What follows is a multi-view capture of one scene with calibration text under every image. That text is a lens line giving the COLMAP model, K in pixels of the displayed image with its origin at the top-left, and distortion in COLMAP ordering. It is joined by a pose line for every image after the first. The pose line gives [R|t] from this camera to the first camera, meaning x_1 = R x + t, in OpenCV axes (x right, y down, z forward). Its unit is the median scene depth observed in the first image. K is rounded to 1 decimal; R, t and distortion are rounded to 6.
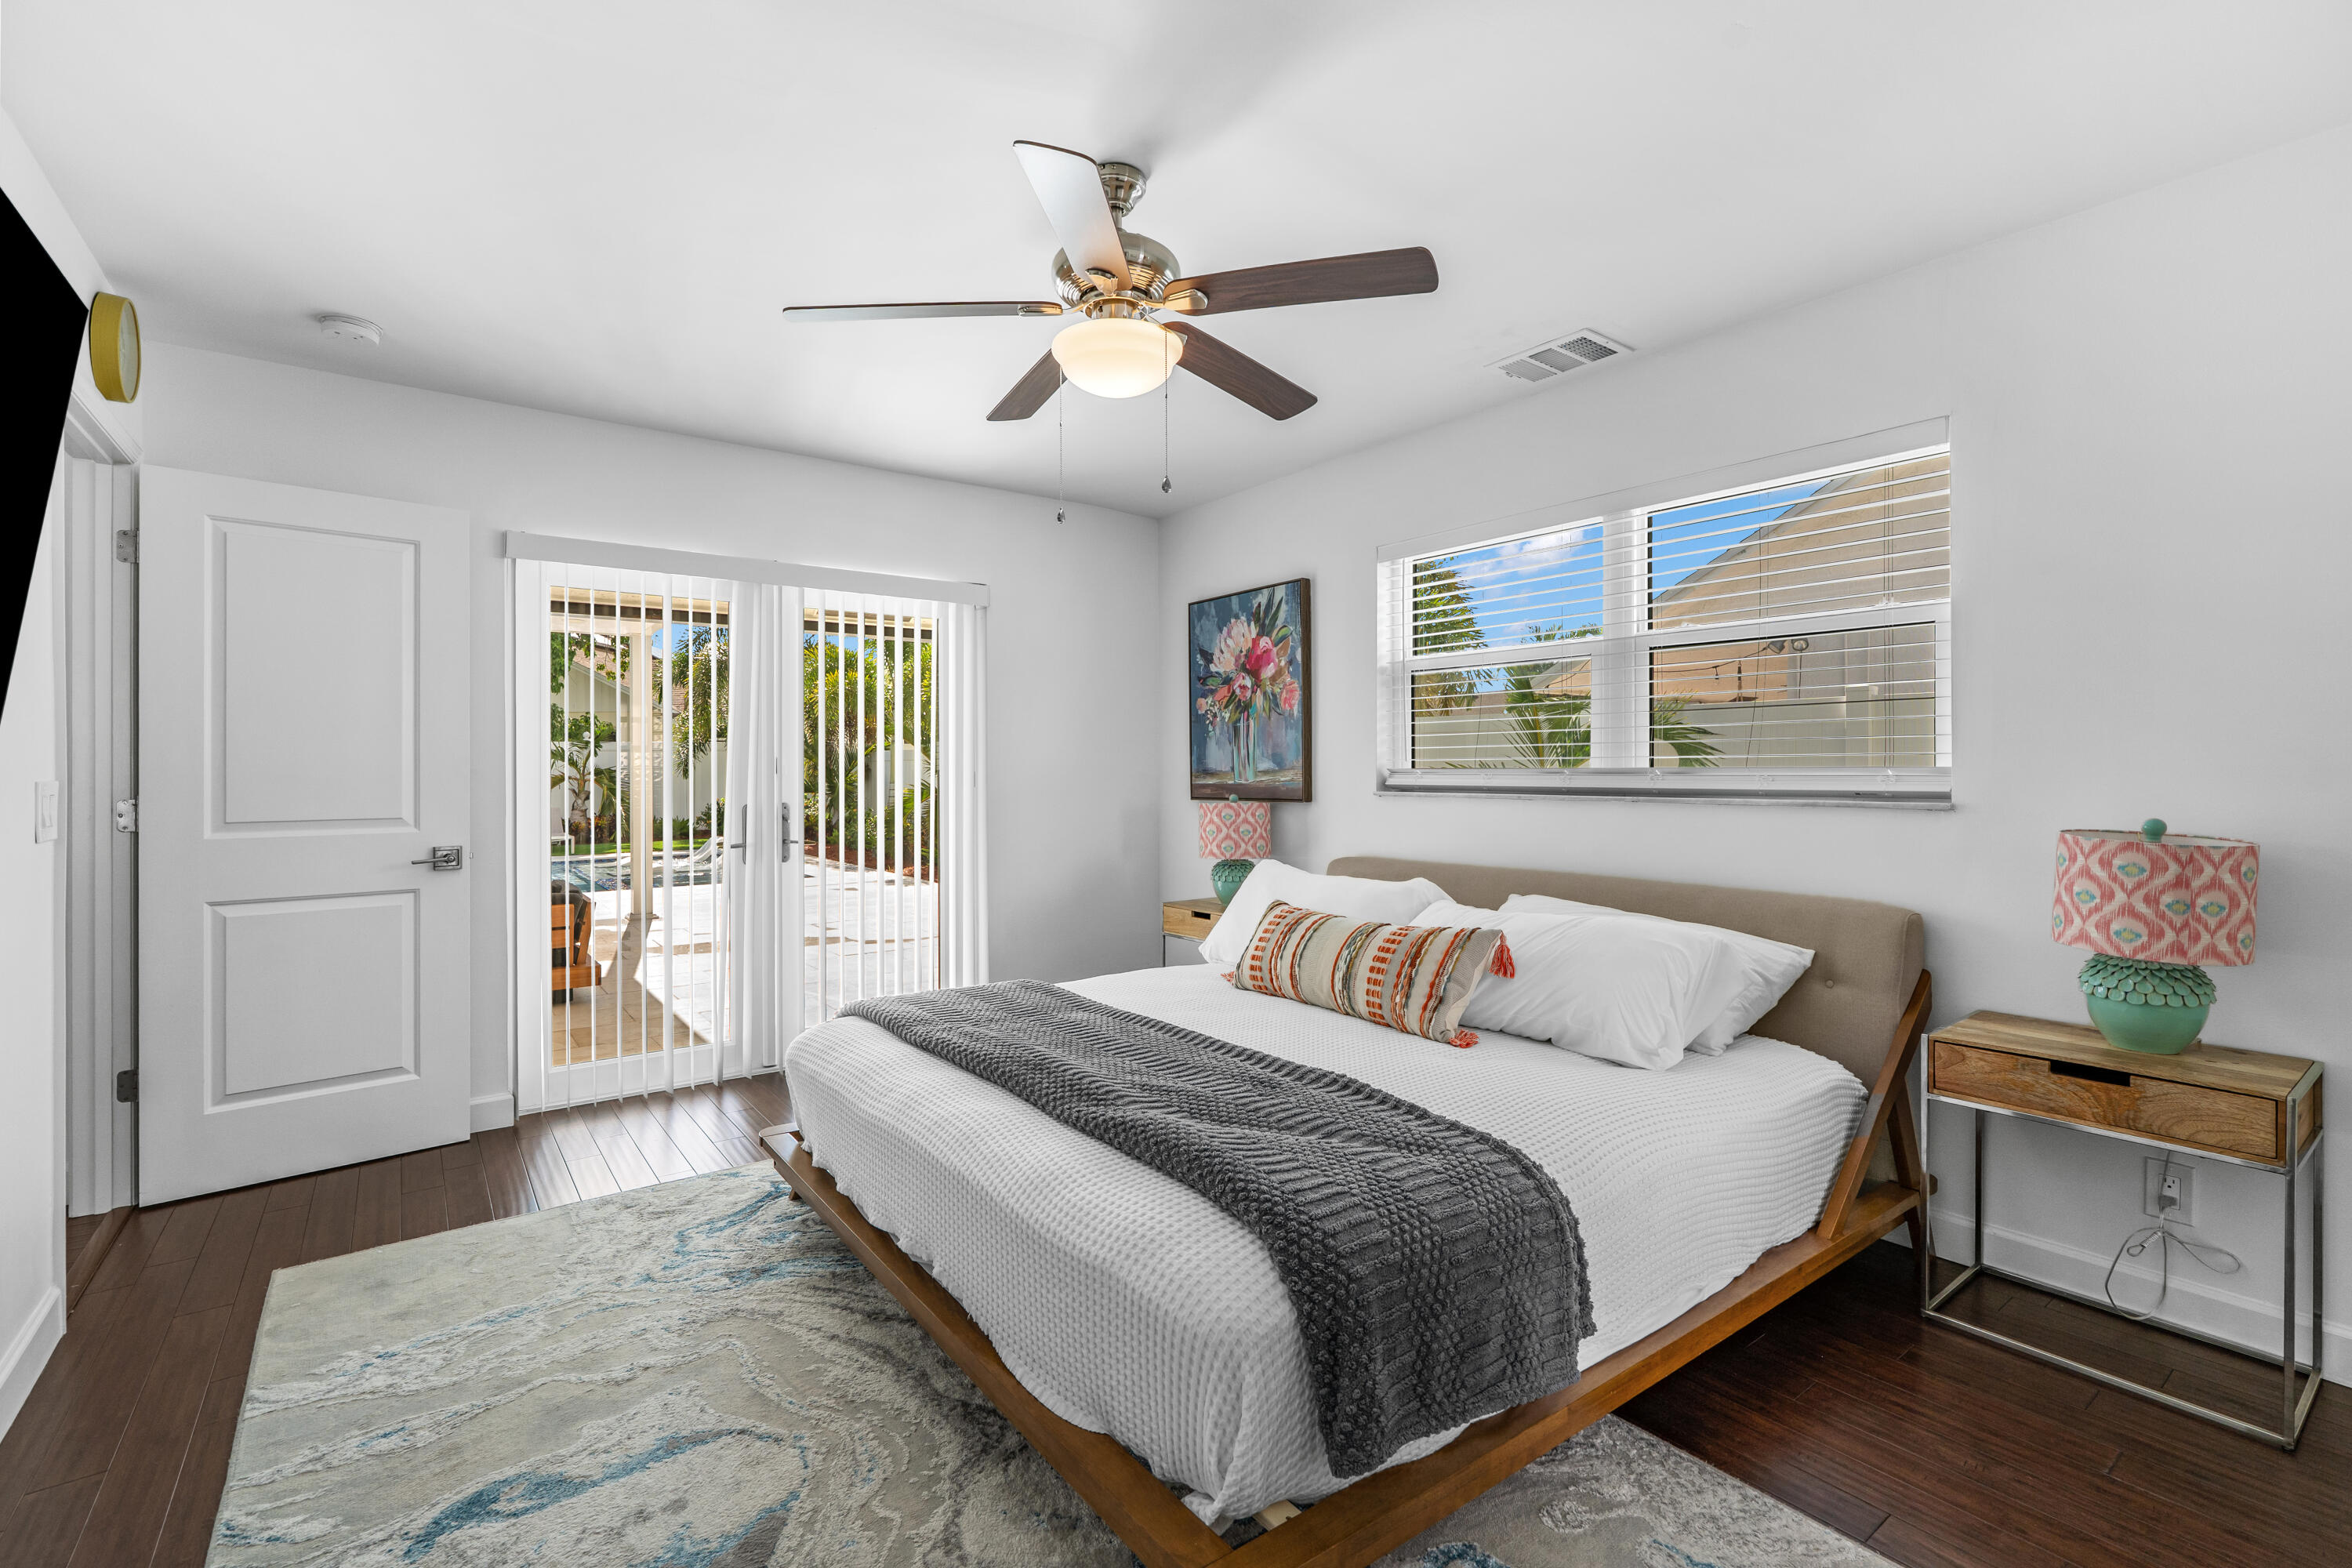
lens RADIAL K [[1046.0, 0, 1158.5], [0, 1046.0, 767.8], [0, 0, 1]] dist [-0.003370, -0.000948]
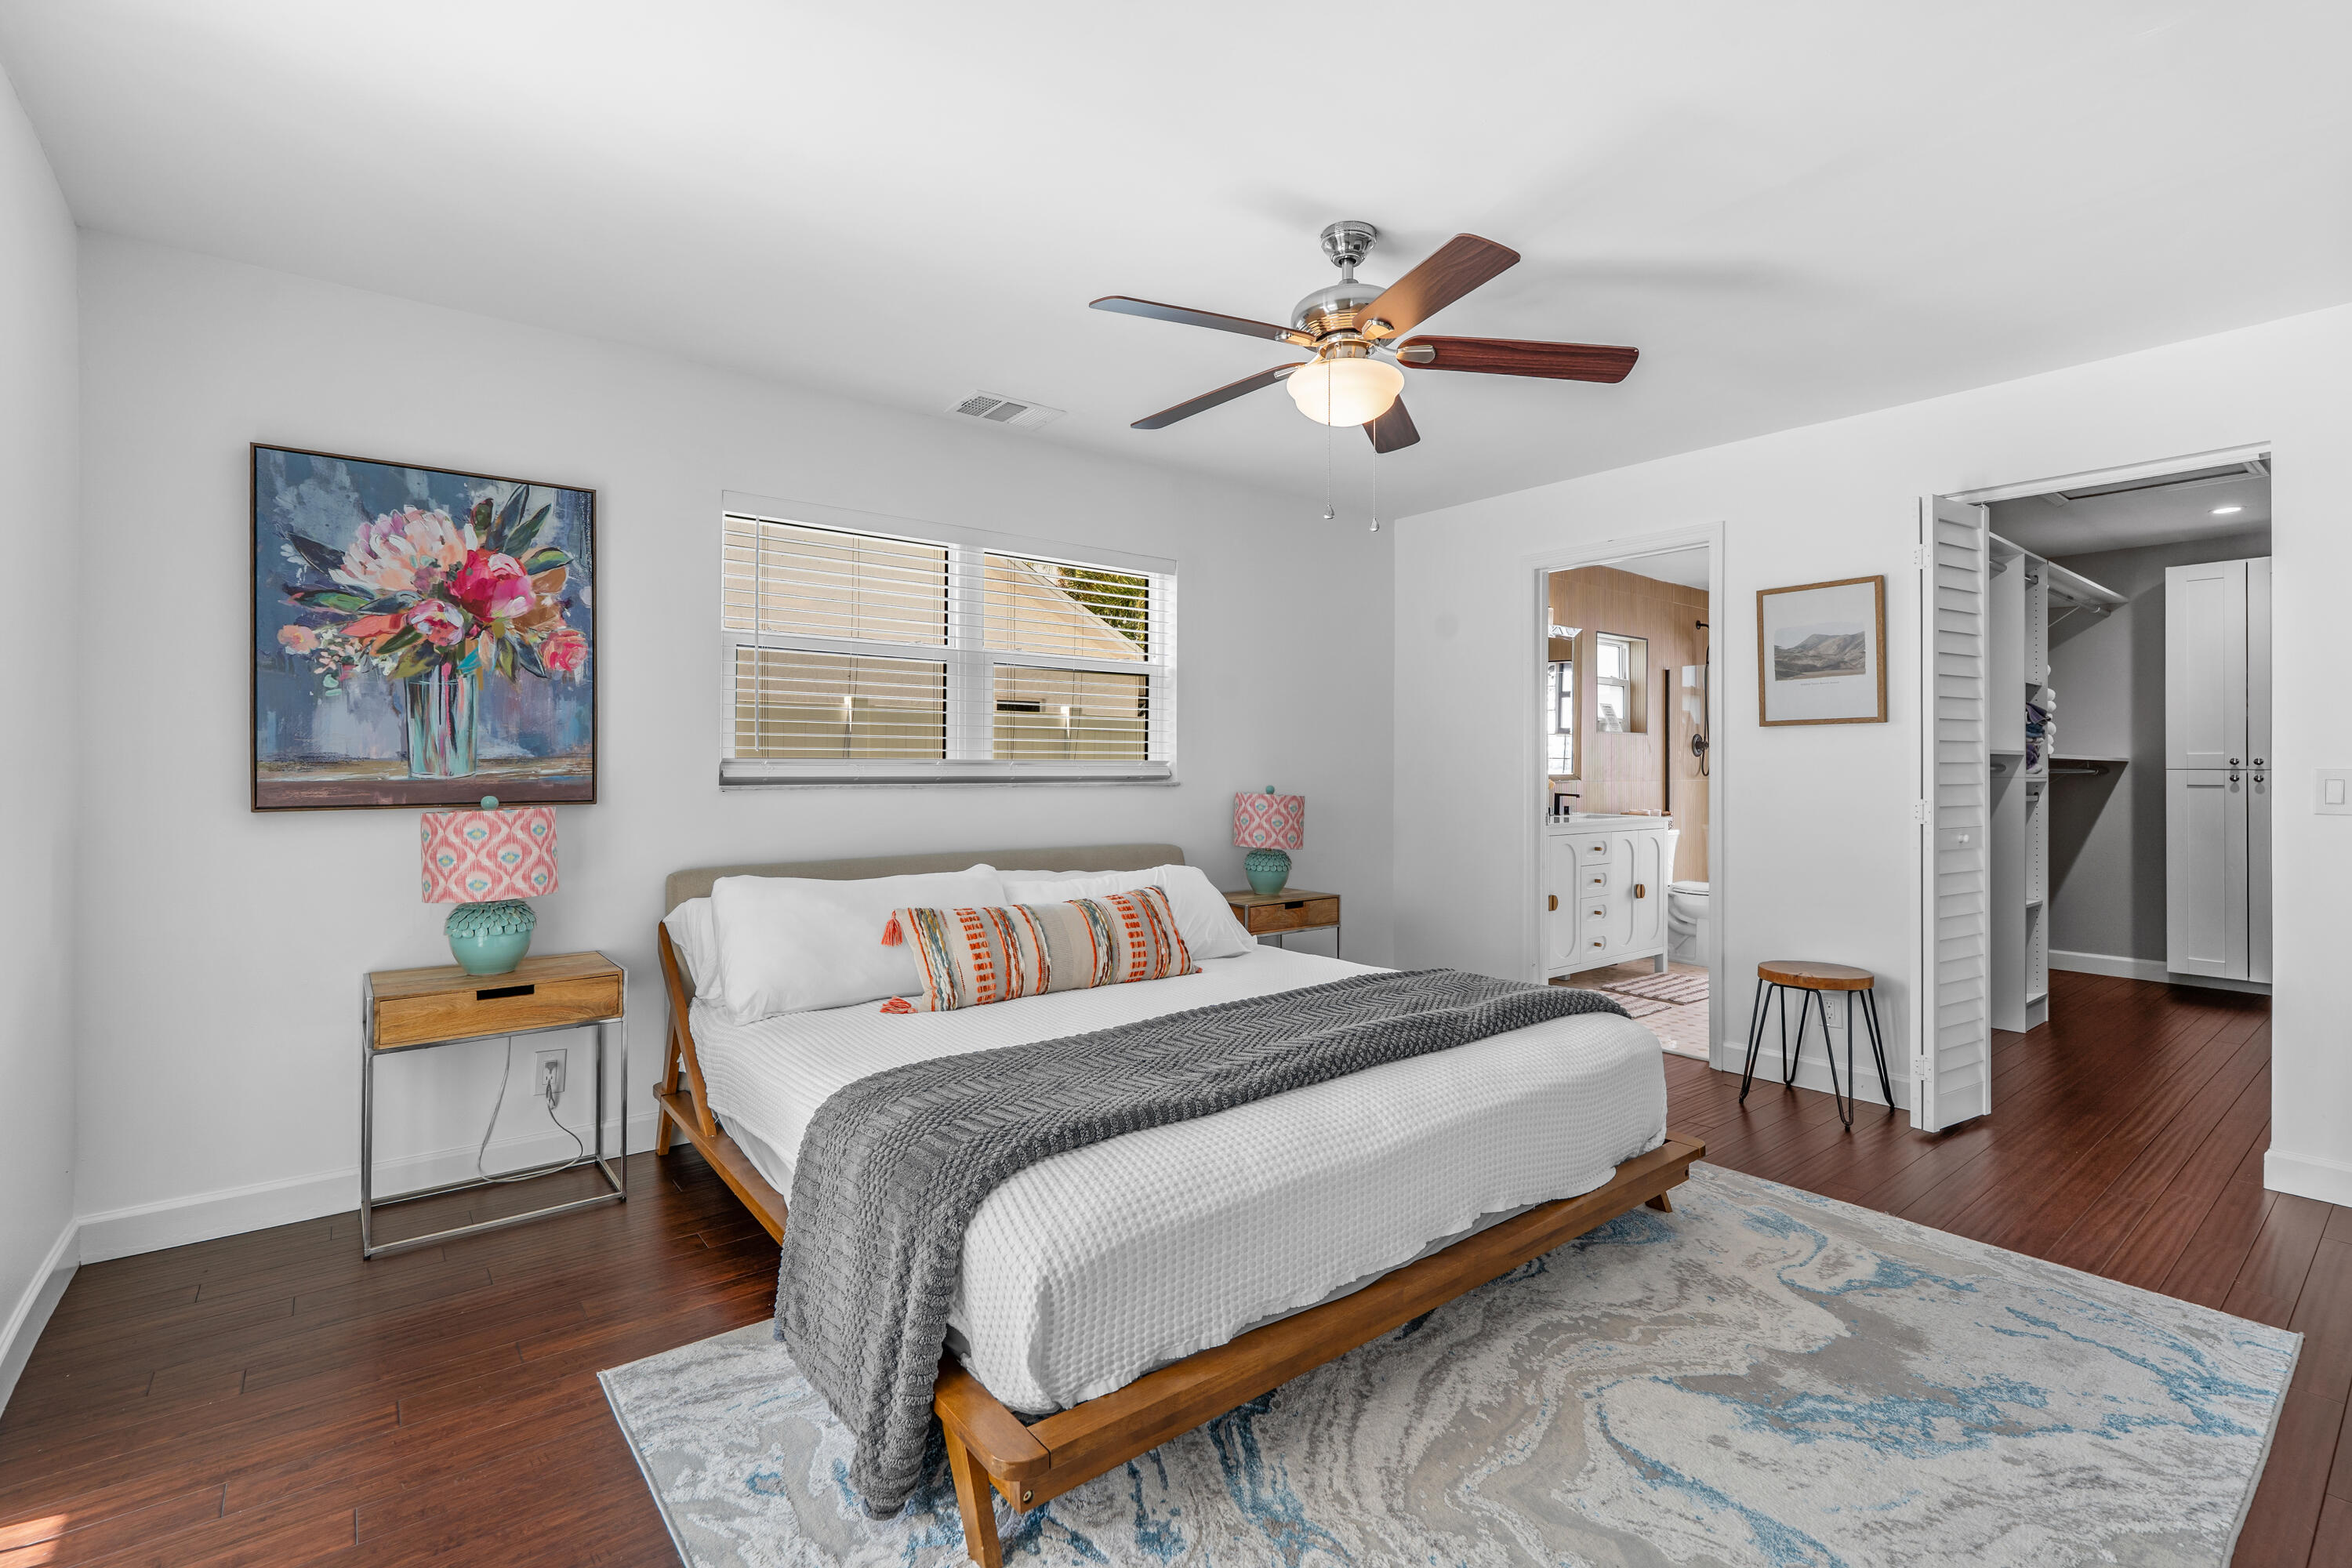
lens RADIAL K [[1046.0, 0, 1157.6], [0, 1046.0, 774.0], [0, 0, 1]] dist [-0.003370, -0.000948]
pose [[-0.037492, -0.020650, 0.999084, -0.564280], [-0.015607, 0.999677, 0.020076, -0.007174], [-0.999175, -0.014840, -0.037802, 0.605335]]
